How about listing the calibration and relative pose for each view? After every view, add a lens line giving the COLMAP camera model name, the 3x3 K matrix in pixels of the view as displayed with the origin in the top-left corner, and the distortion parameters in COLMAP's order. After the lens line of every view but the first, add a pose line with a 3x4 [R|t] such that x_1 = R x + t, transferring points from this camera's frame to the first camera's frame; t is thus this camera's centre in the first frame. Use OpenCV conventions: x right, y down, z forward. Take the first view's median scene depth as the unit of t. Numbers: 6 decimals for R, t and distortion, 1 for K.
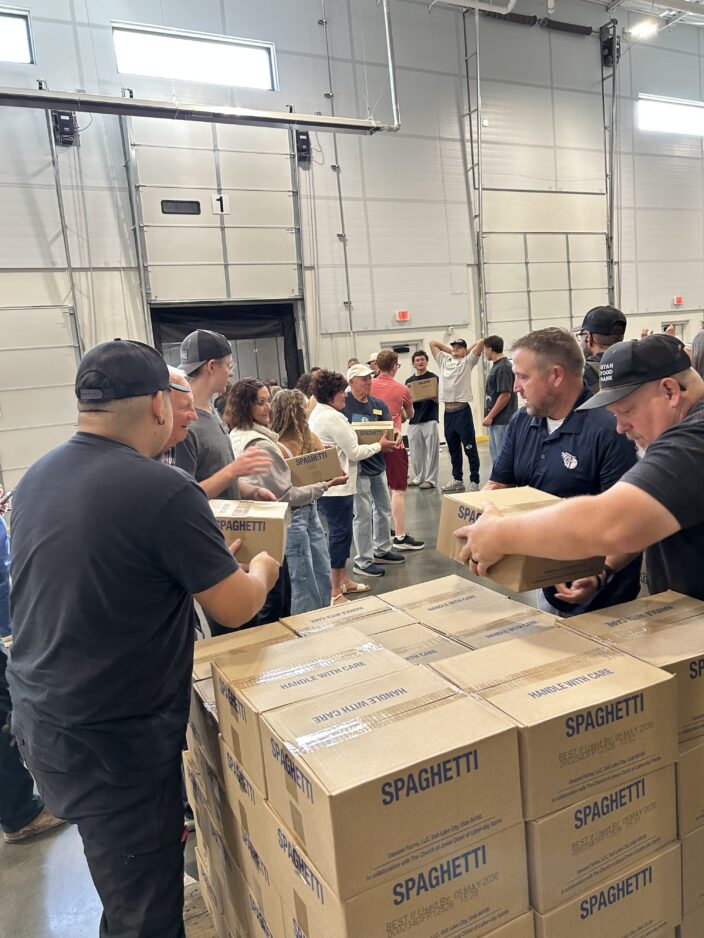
lens RADIAL K [[712.2, 0, 354.6], [0, 712.2, 467.2], [0, 0, 1]] dist [0.036799, -0.004799]
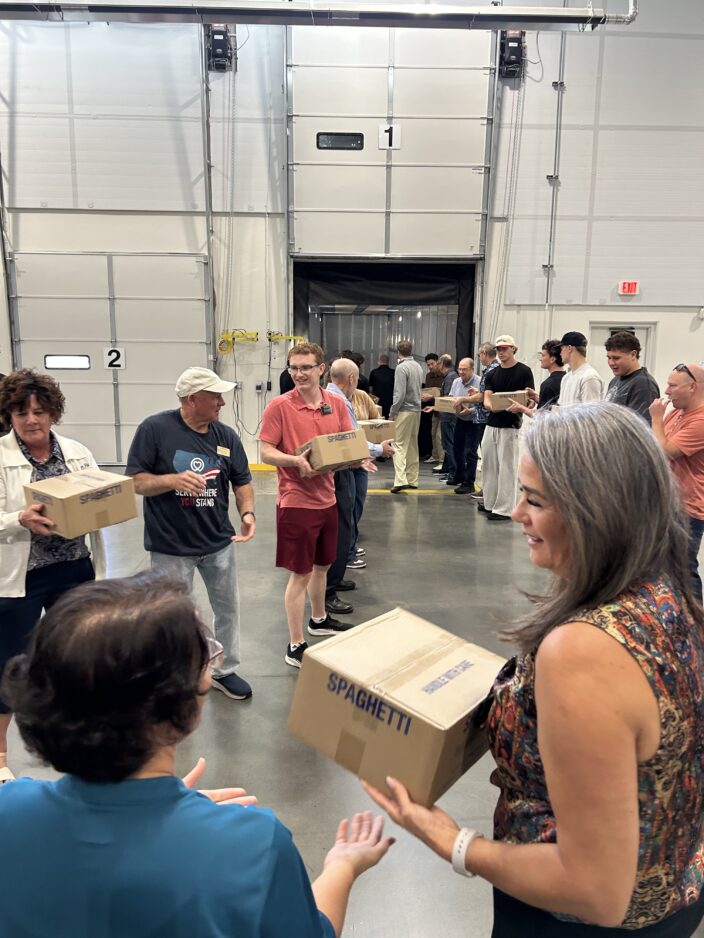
lens RADIAL K [[712.2, 0, 353.0], [0, 712.2, 467.9], [0, 0, 1]] dist [0.036799, -0.004799]
pose [[0.898510, 0.170105, -0.404653, 0.175043], [-0.144564, 0.985104, 0.093116, -0.066322], [0.414466, -0.025168, 0.909717, 0.232938]]
